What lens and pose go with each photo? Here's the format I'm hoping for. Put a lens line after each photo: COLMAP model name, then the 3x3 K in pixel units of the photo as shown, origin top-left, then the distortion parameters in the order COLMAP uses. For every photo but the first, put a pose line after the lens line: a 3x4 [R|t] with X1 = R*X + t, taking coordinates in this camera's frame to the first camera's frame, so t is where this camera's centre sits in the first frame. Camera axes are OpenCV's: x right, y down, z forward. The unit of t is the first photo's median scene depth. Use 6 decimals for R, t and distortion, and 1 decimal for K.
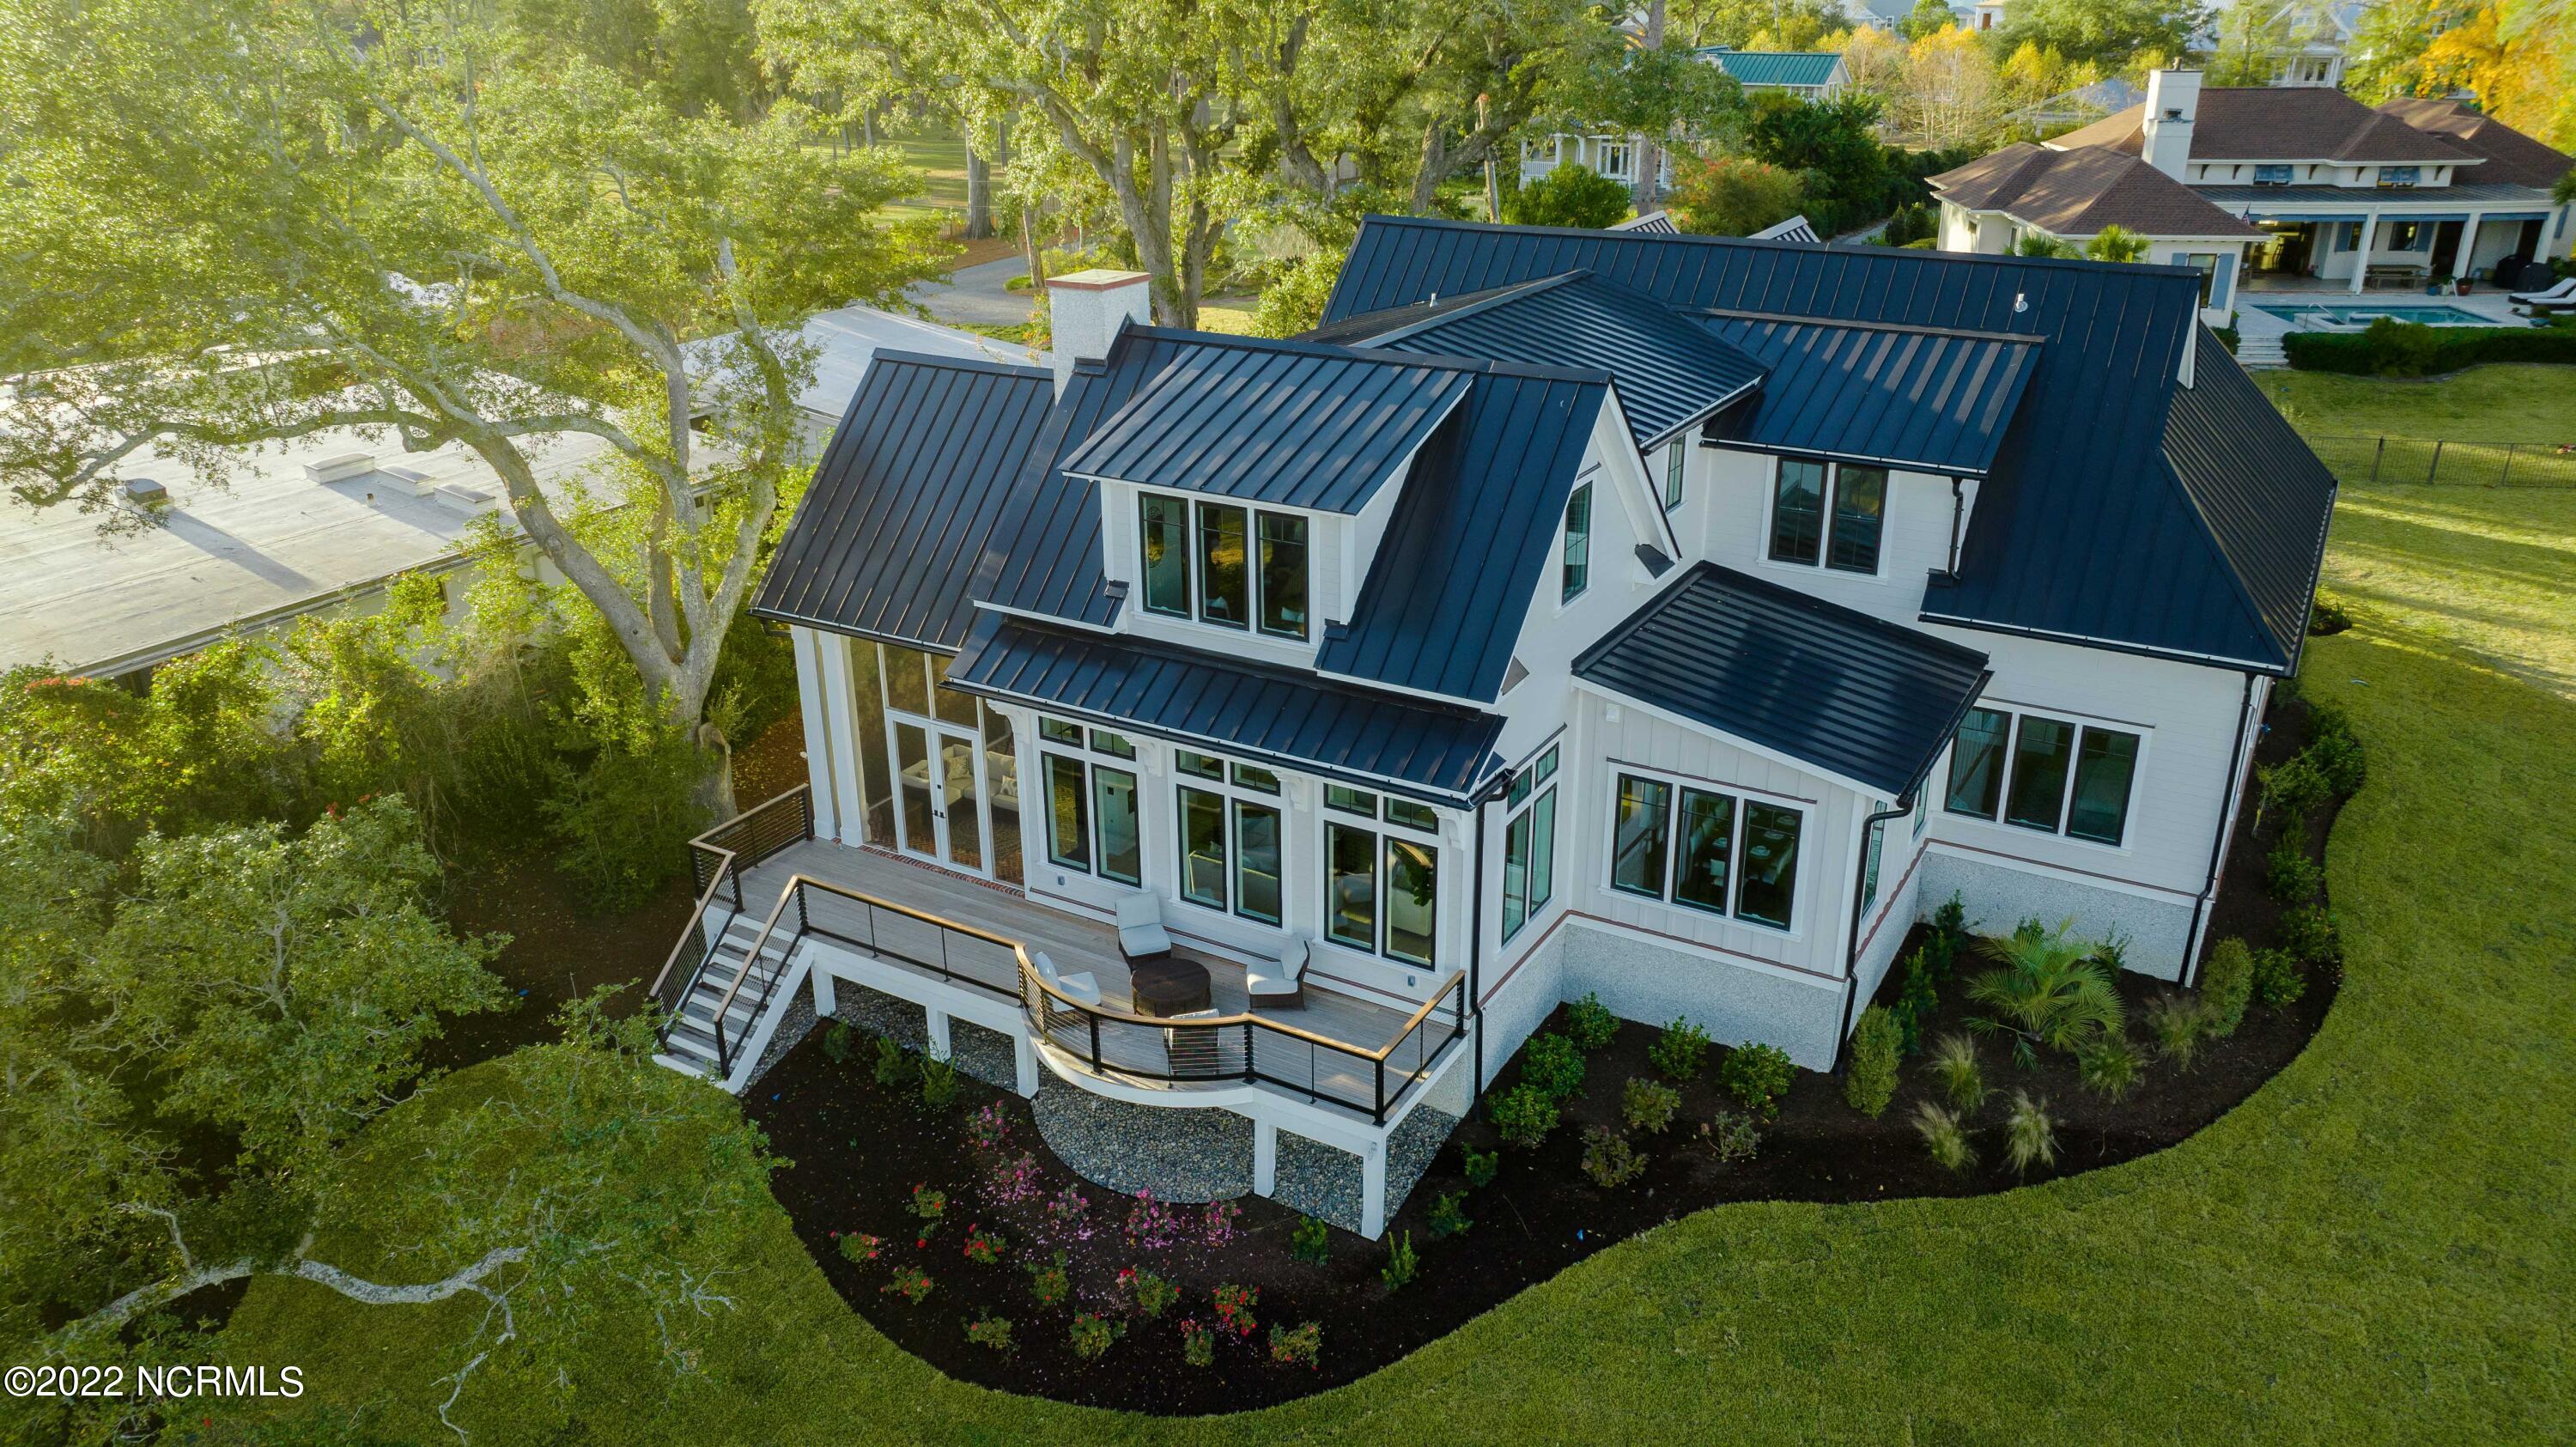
lens RADIAL K [[1813.6, 0, 1290.6], [0, 1813.6, 726.9], [0, 0, 1]] dist [-0.001069, -0.000273]
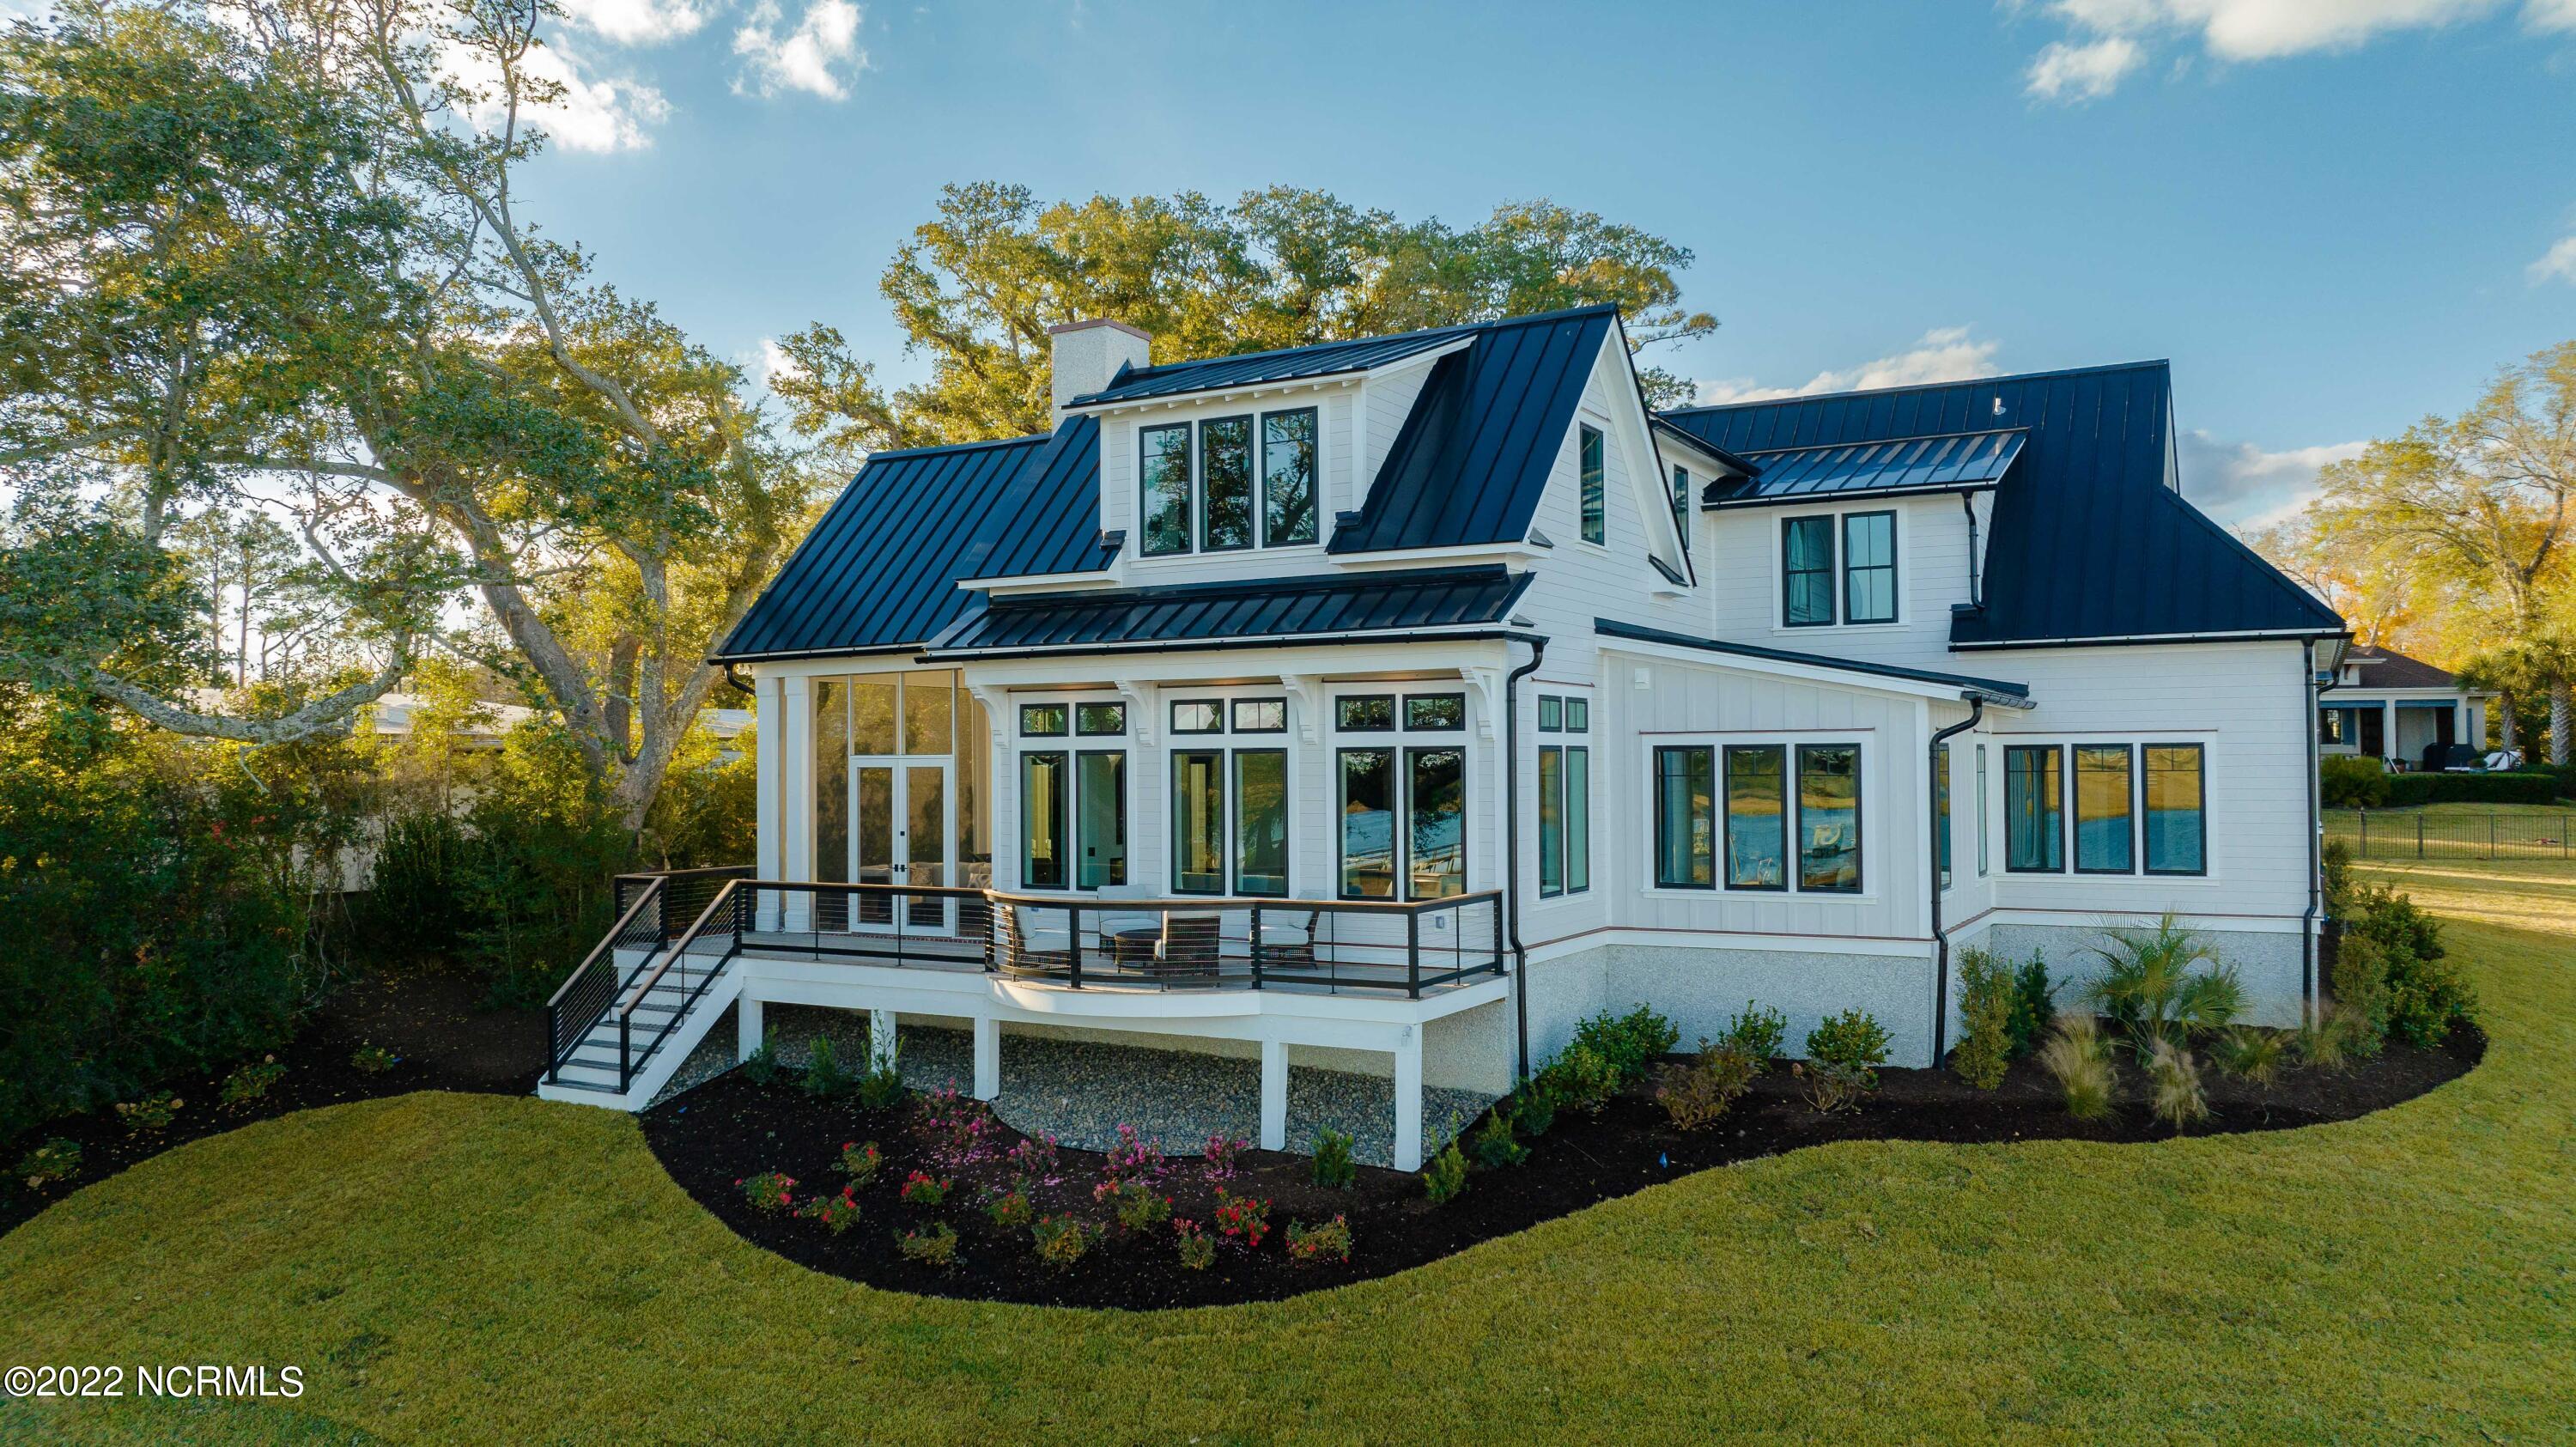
lens RADIAL K [[1813.6, 0, 1299.5], [0, 1813.6, 731.5], [0, 0, 1]] dist [-0.001069, -0.000273]
pose [[0.999579, 0.000664, 0.029010, -0.024403], [0.010798, 0.919421, -0.393125, 0.372710], [-0.026934, 0.393273, 0.919027, 0.157629]]
